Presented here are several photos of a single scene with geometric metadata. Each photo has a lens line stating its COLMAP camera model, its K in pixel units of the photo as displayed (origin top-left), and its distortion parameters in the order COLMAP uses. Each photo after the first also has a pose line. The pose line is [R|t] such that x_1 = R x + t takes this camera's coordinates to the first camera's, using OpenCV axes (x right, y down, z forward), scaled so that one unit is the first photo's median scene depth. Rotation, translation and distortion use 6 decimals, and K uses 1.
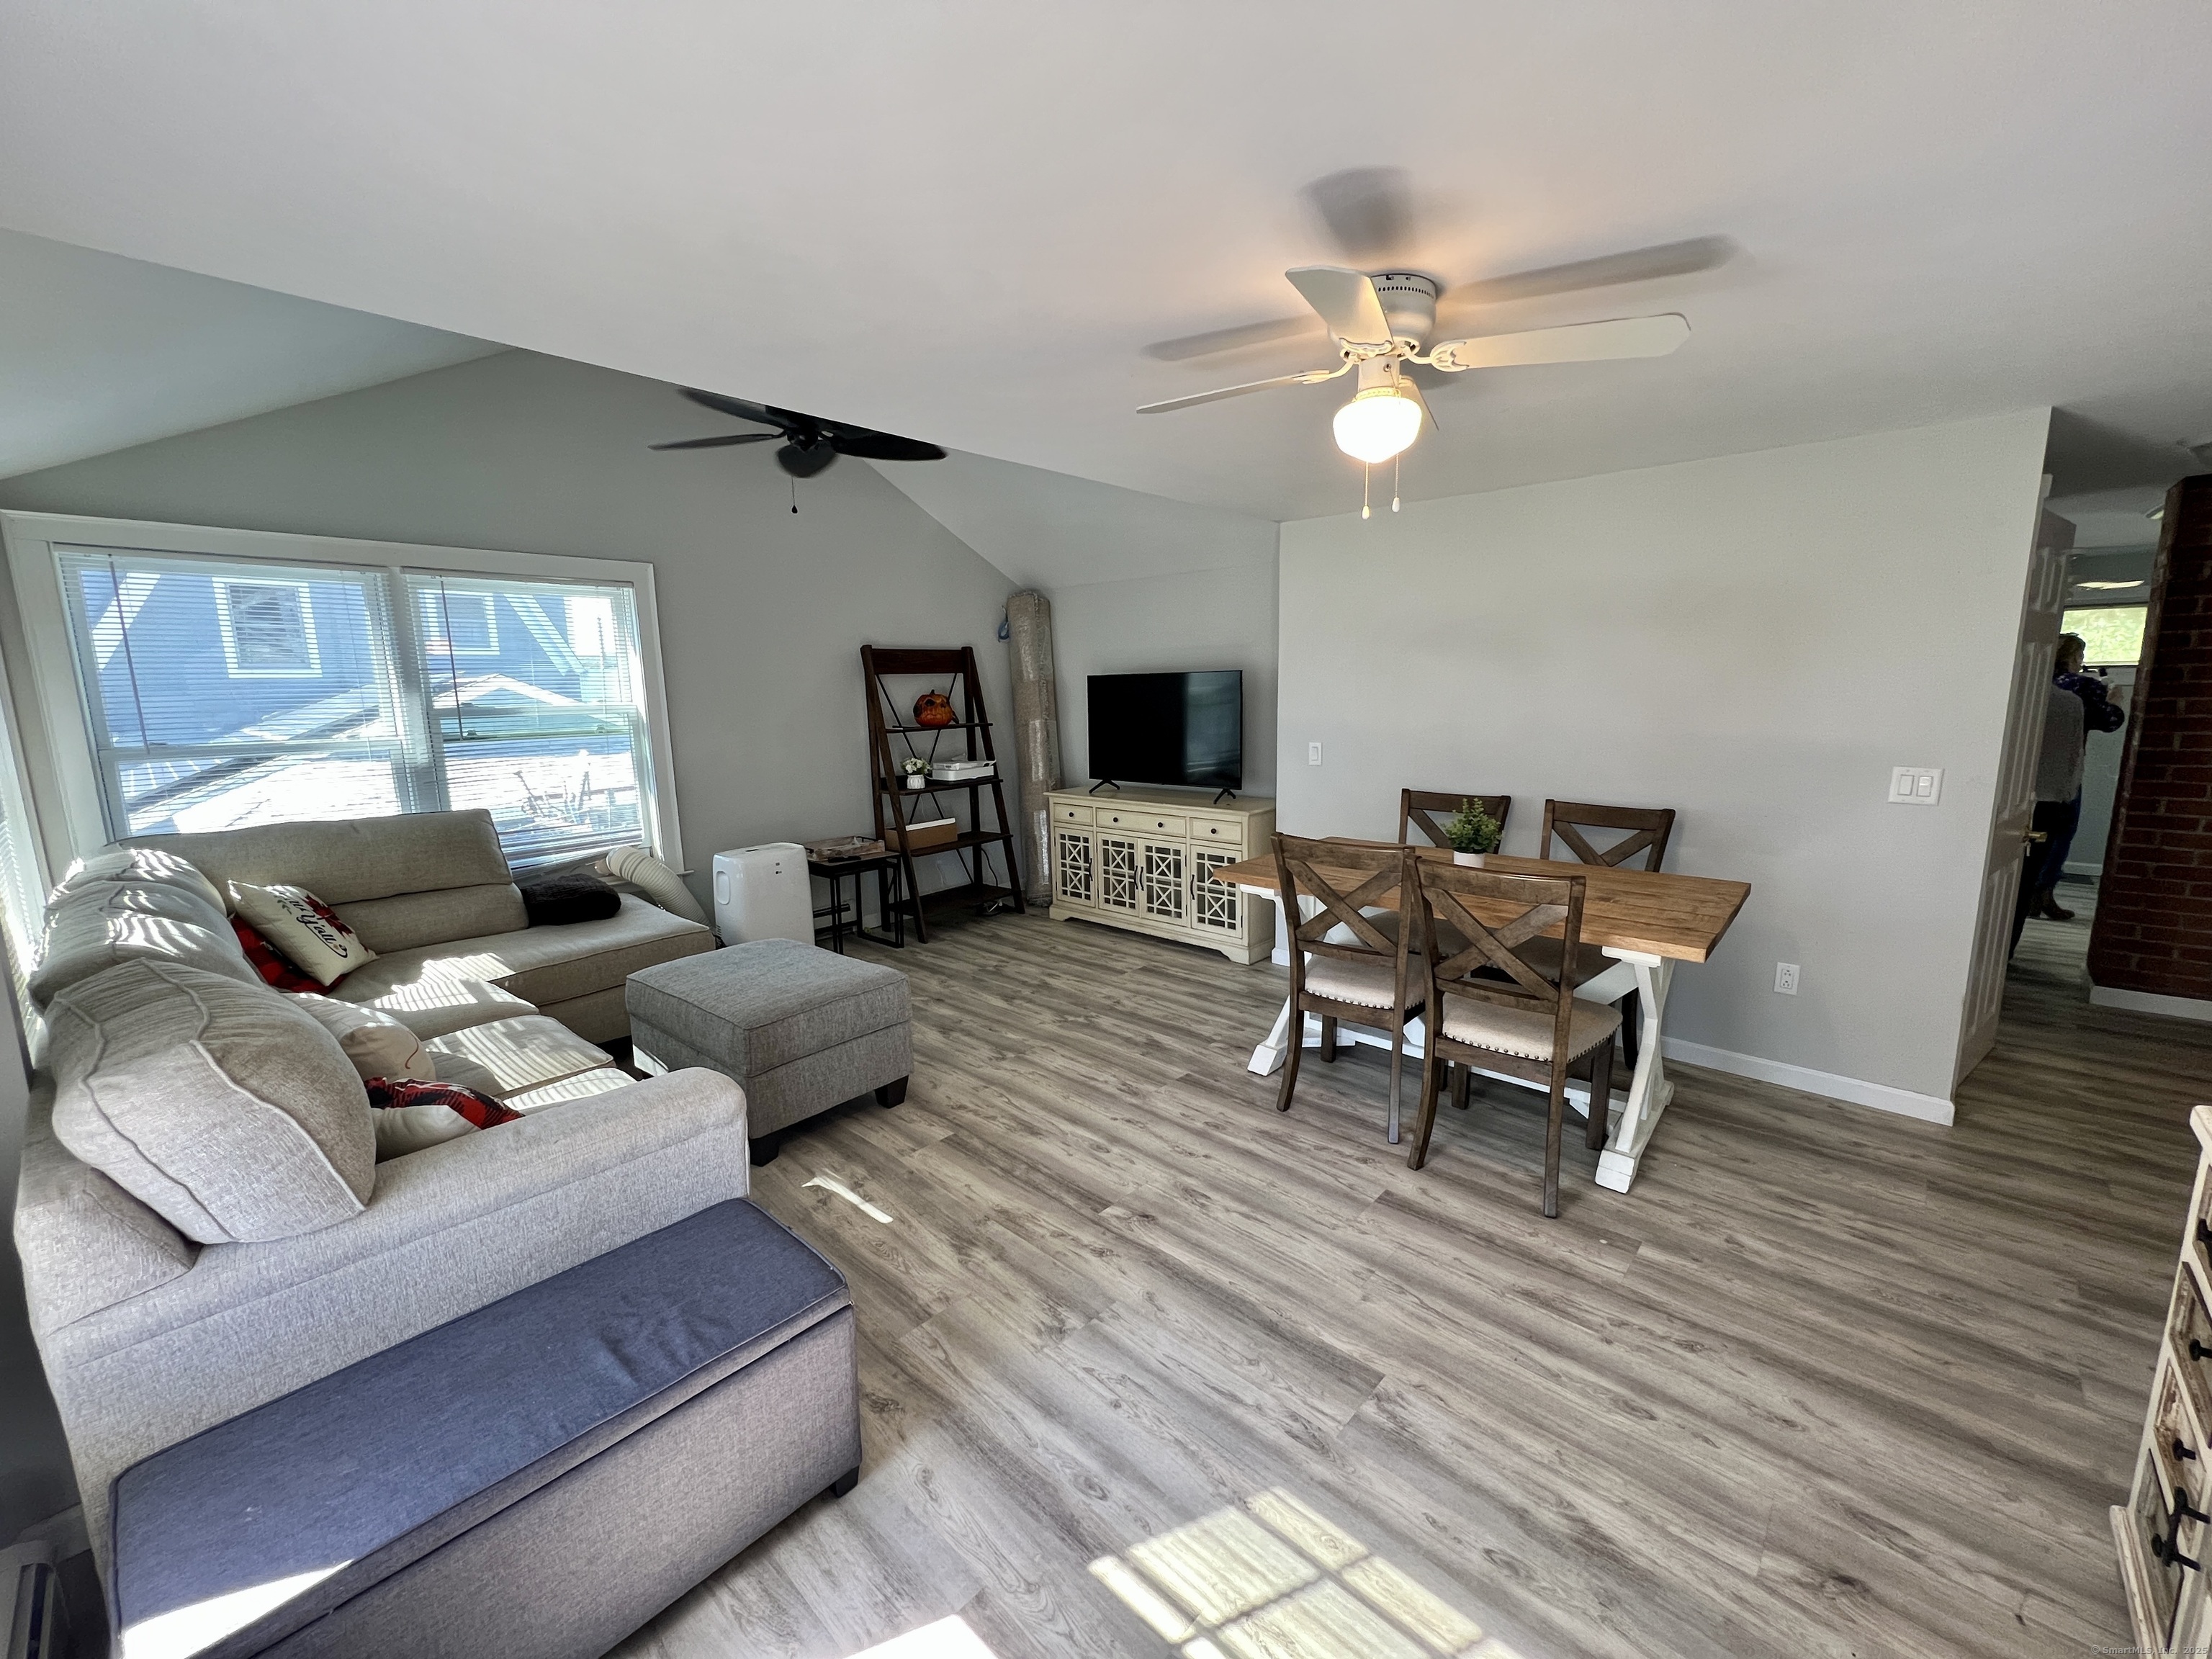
lens RADIAL K [[879.0, 0, 1106.0], [0, 879.0, 829.5], [0, 0, 1]] dist [-0.003655, 0.000402]
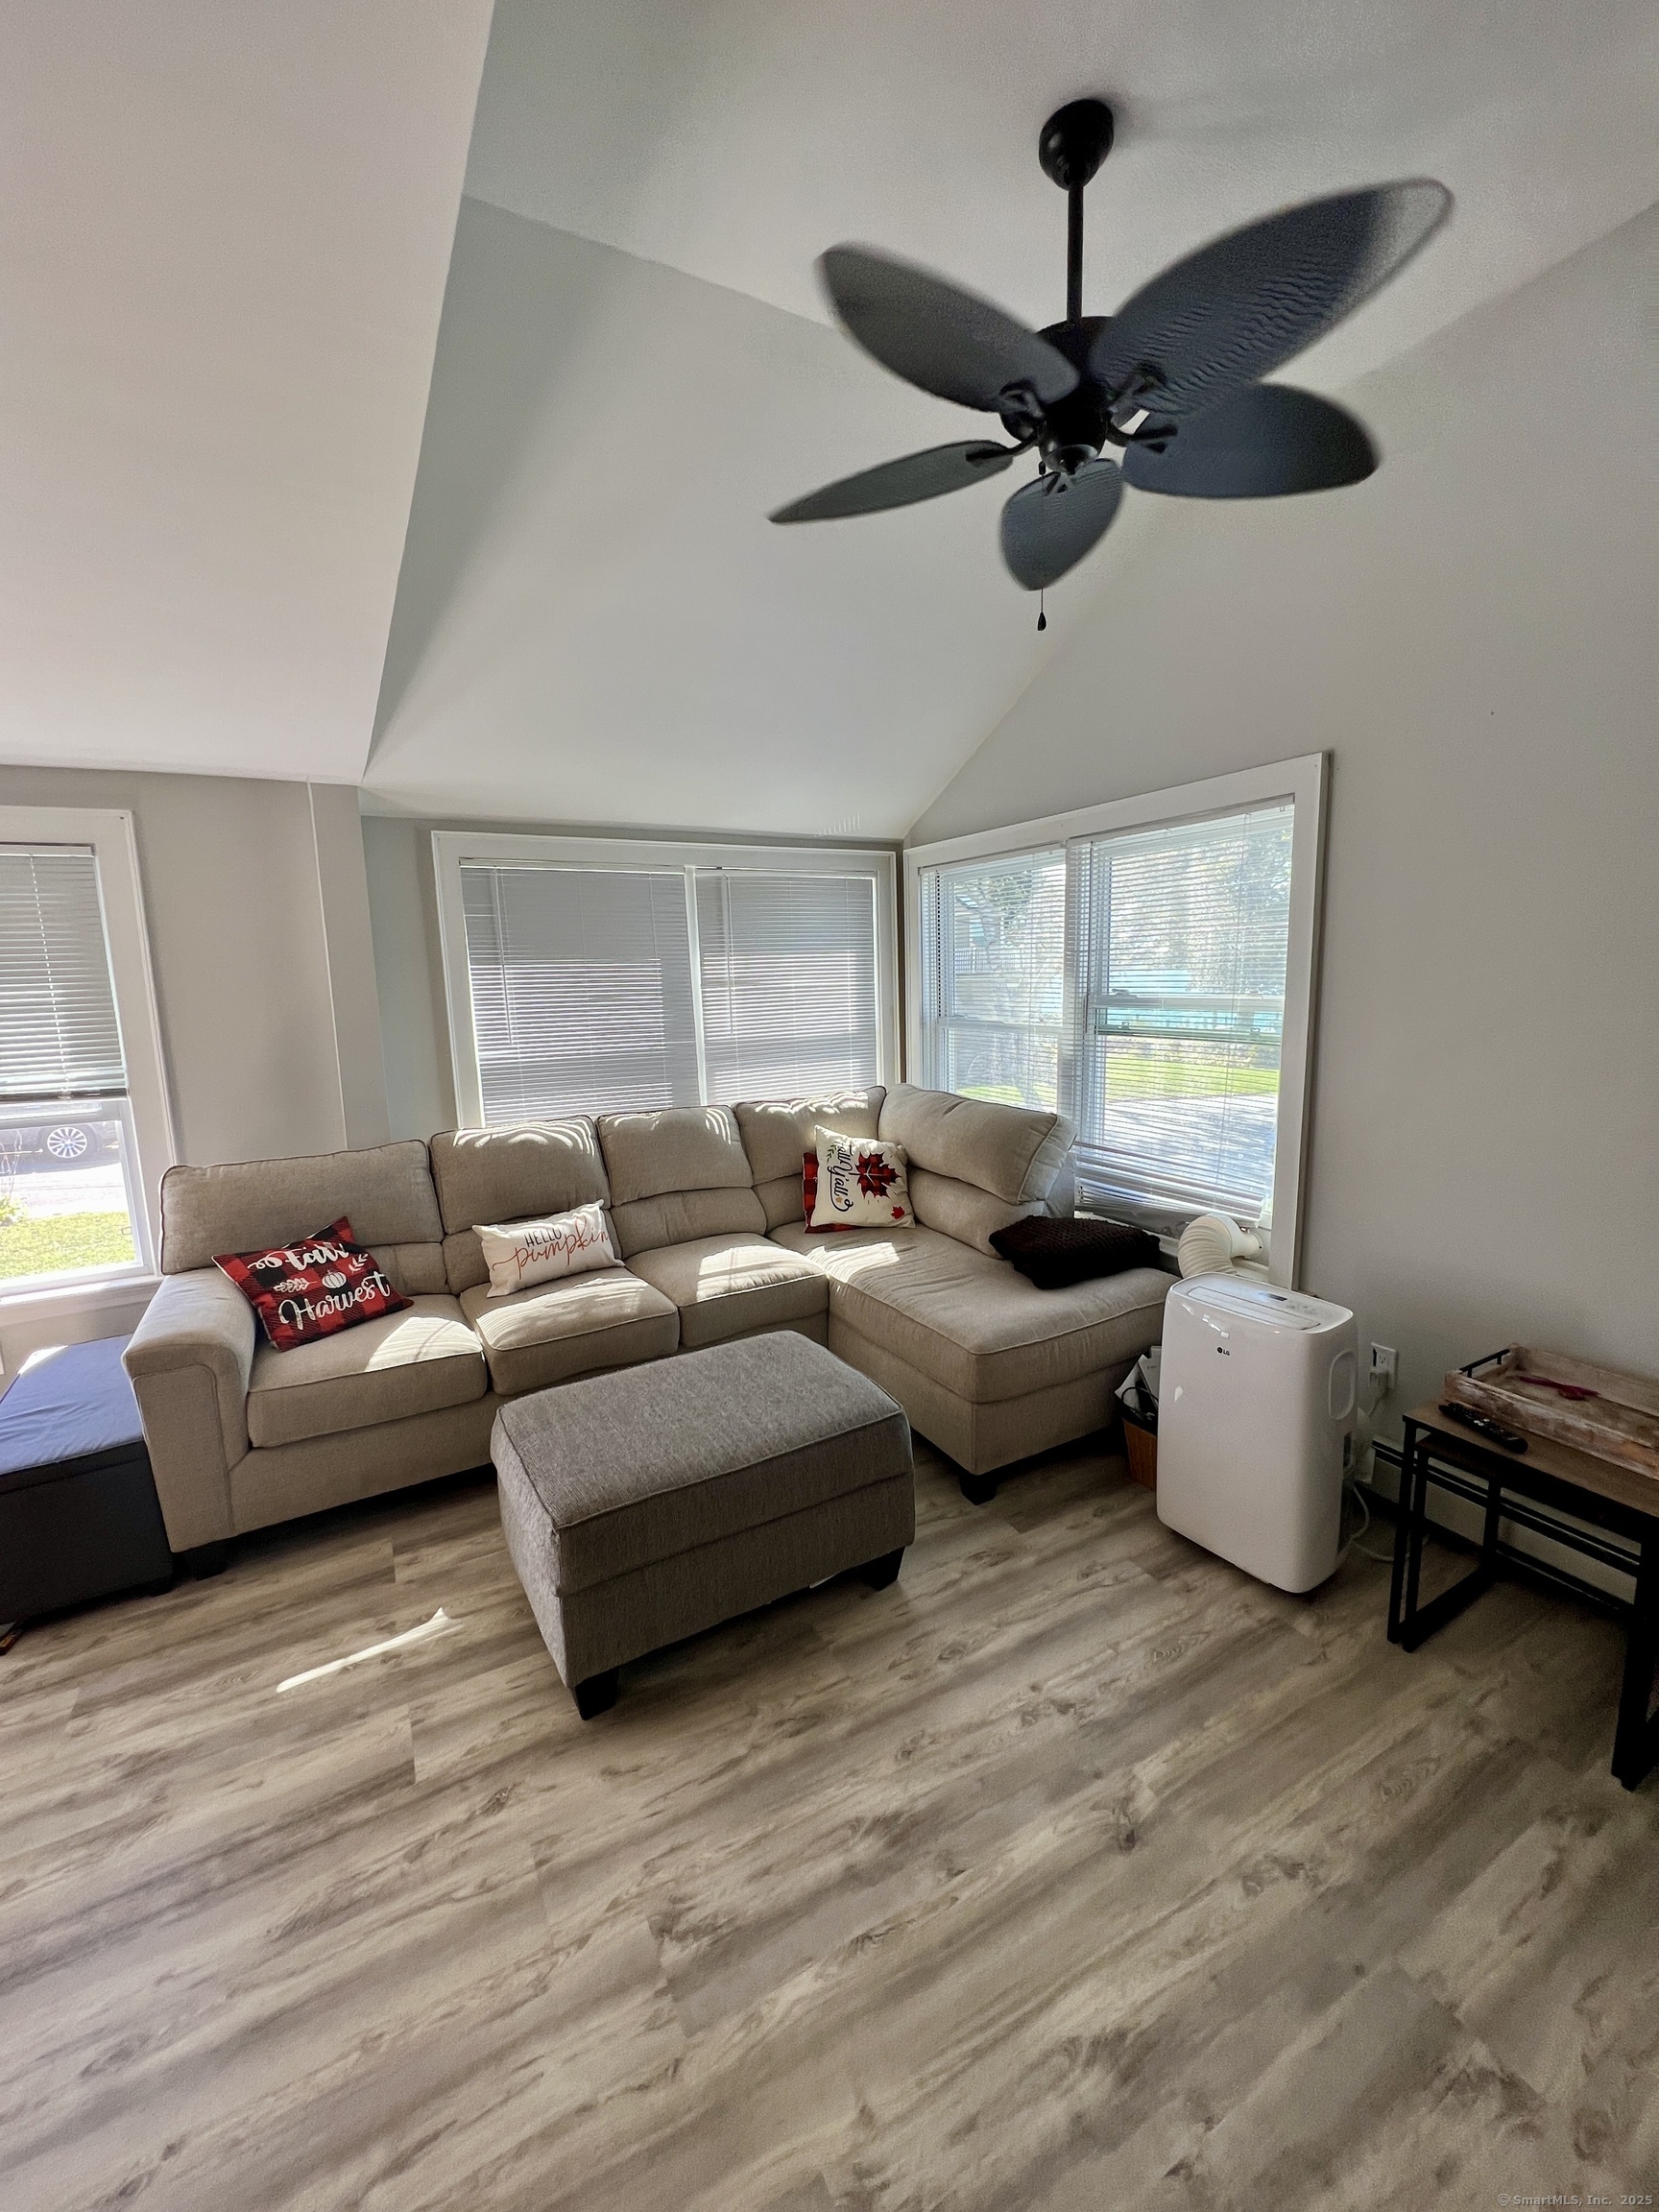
lens RADIAL K [[879.0, 0, 823.7], [0, 879.0, 1101.2], [0, 0, 1]] dist [-0.003655, 0.000402]
pose [[-0.314894, 0.166197, -0.934463, 0.205474], [-0.121458, 0.969399, 0.213339, -0.243715], [0.941323, 0.180677, -0.285072, 1.303040]]
